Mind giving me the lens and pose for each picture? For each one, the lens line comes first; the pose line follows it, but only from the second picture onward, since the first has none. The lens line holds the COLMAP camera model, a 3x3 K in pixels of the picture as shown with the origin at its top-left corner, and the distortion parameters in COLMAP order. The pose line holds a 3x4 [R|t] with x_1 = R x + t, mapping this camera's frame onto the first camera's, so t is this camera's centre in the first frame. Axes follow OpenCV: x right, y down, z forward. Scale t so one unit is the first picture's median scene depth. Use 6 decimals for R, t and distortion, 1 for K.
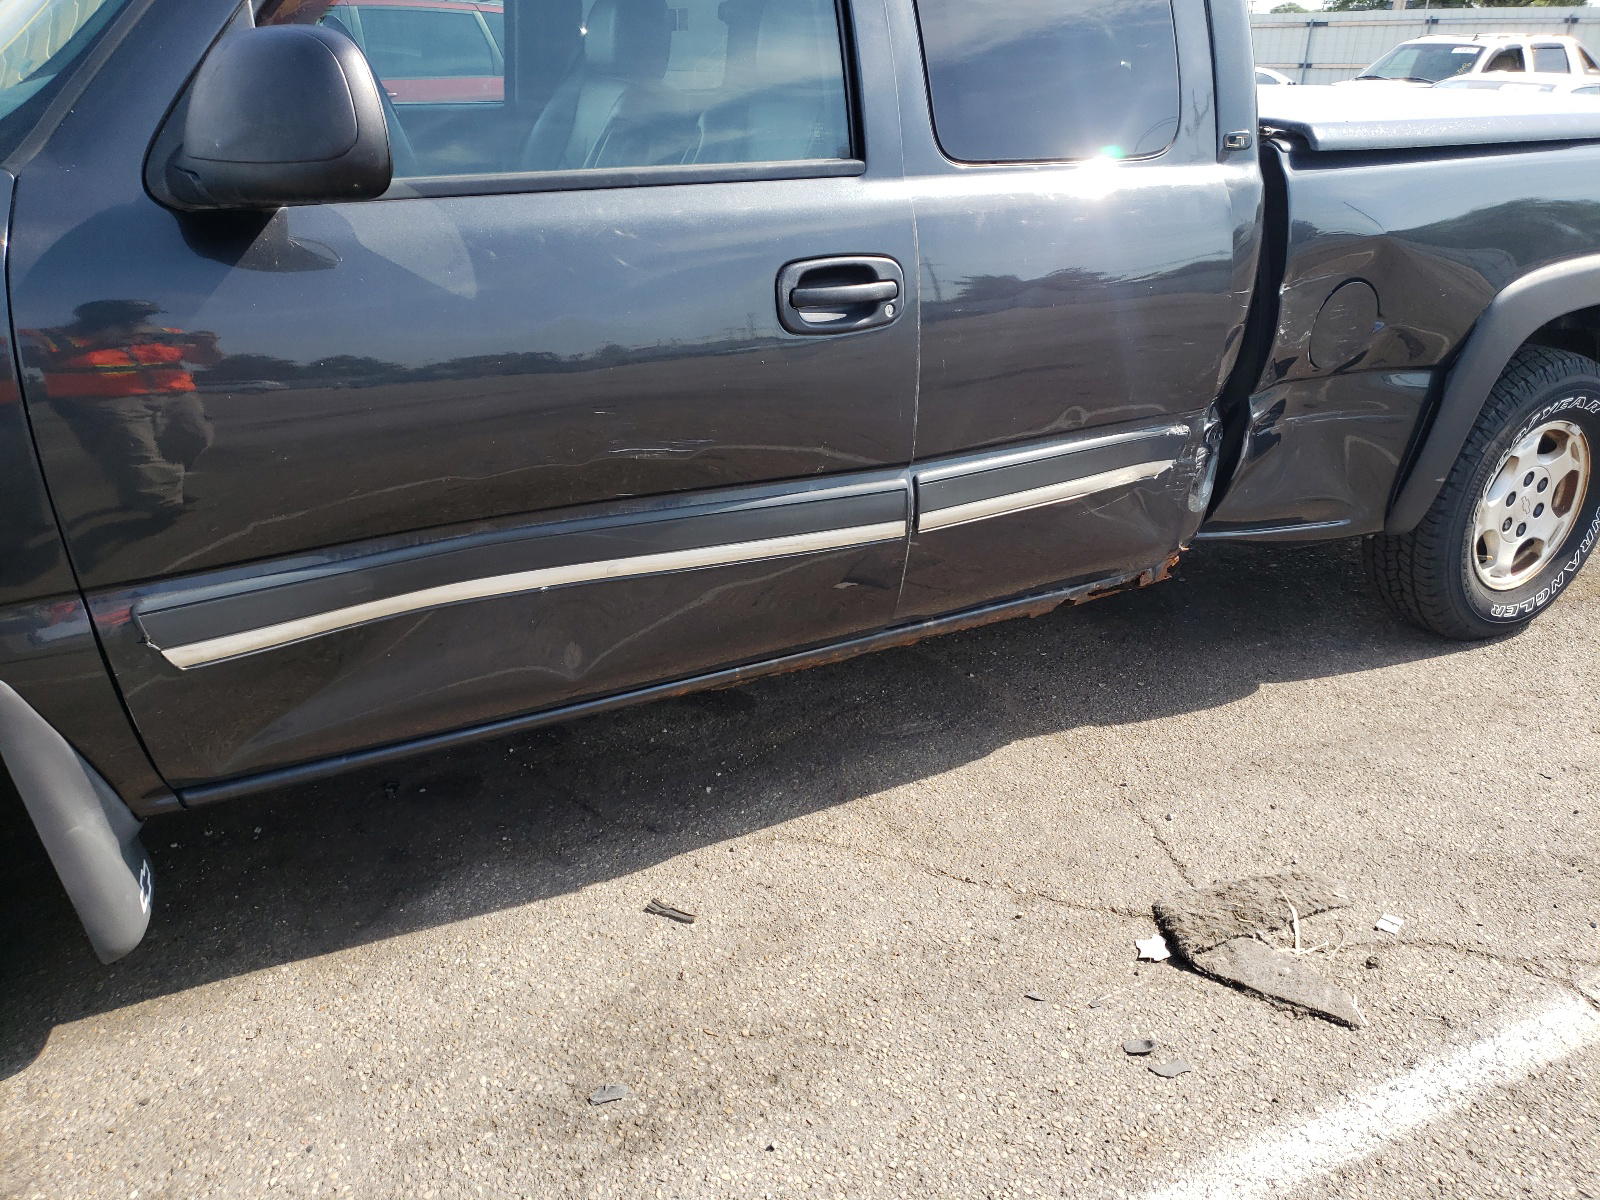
lens RADIAL K [[1279.9, 0, 799.9], [0, 1279.9, 565.7], [0, 0, 1]] dist [0.008937, 0.004721]
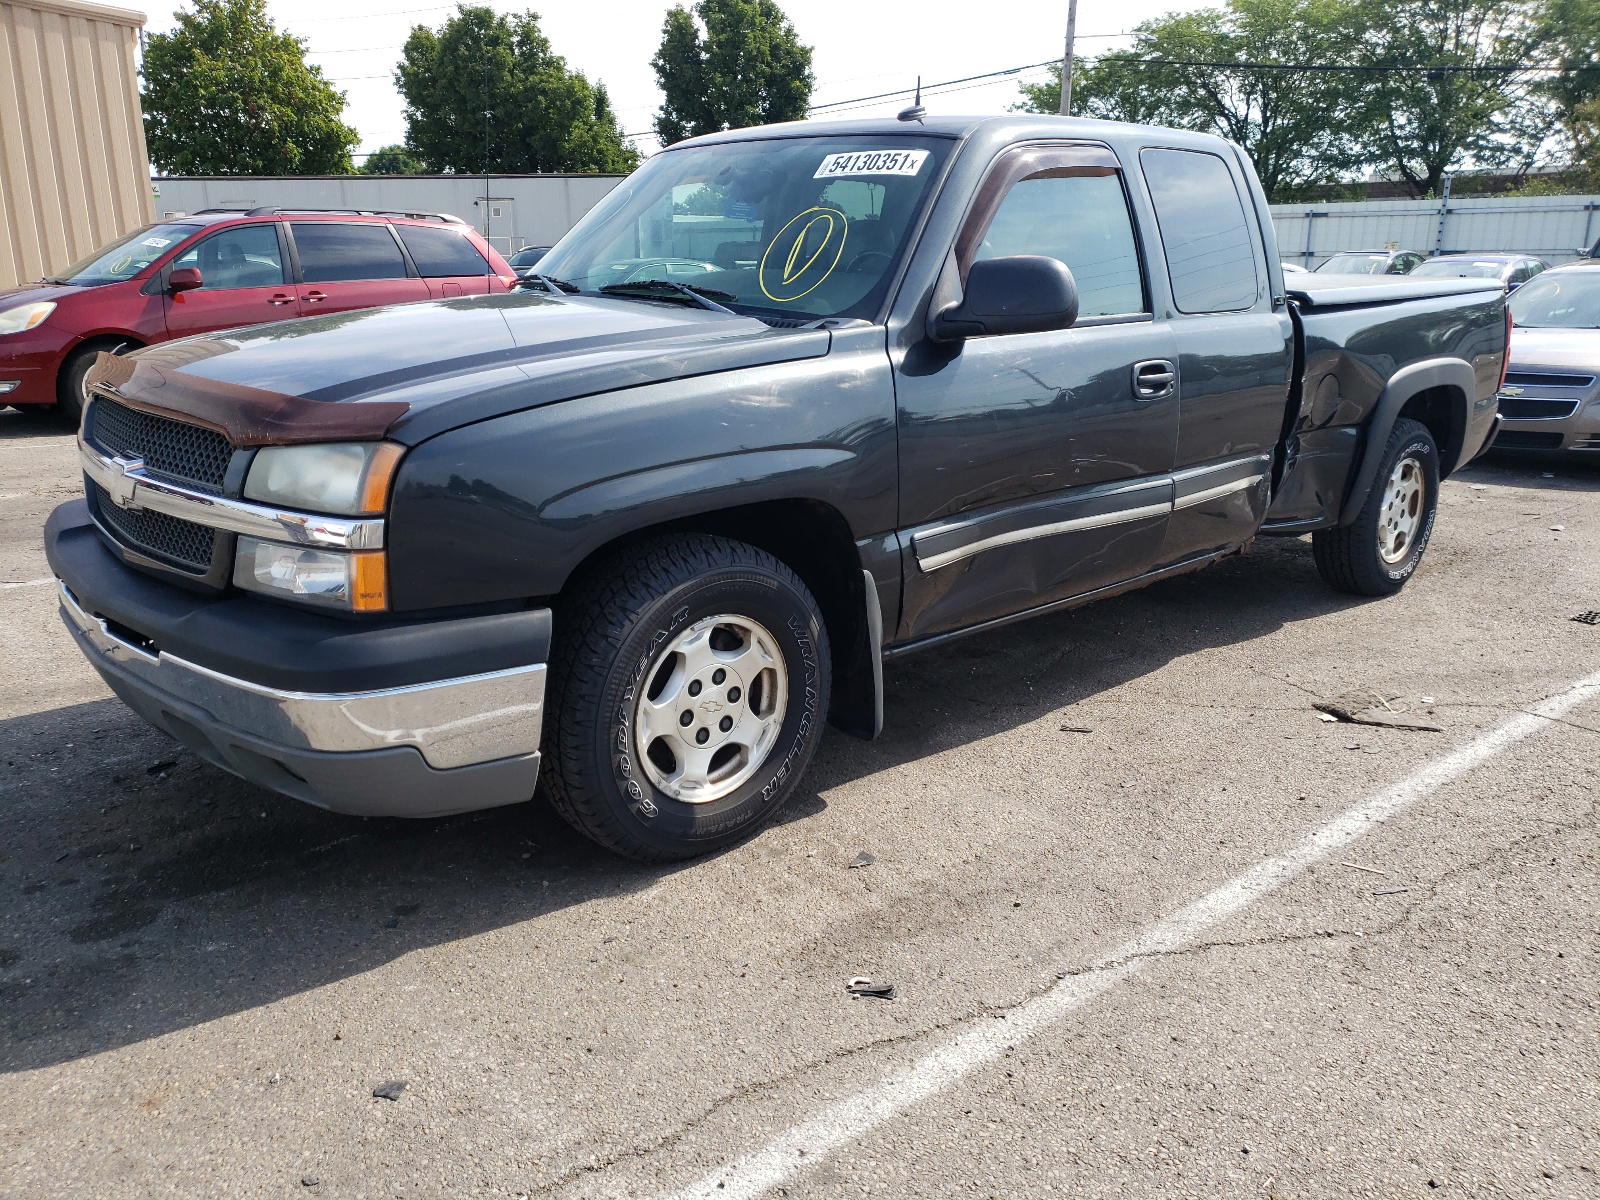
lens RADIAL K [[1246.3, 0, 773.3], [0, 1246.3, 600.7], [0, 0, 1]] dist [-0.000635, -0.002056]
pose [[0.976034, -0.085099, 0.200290, -0.722446], [0.109241, 0.987602, -0.112730, 0.208489], [-0.188214, 0.131908, 0.973230, -0.531473]]
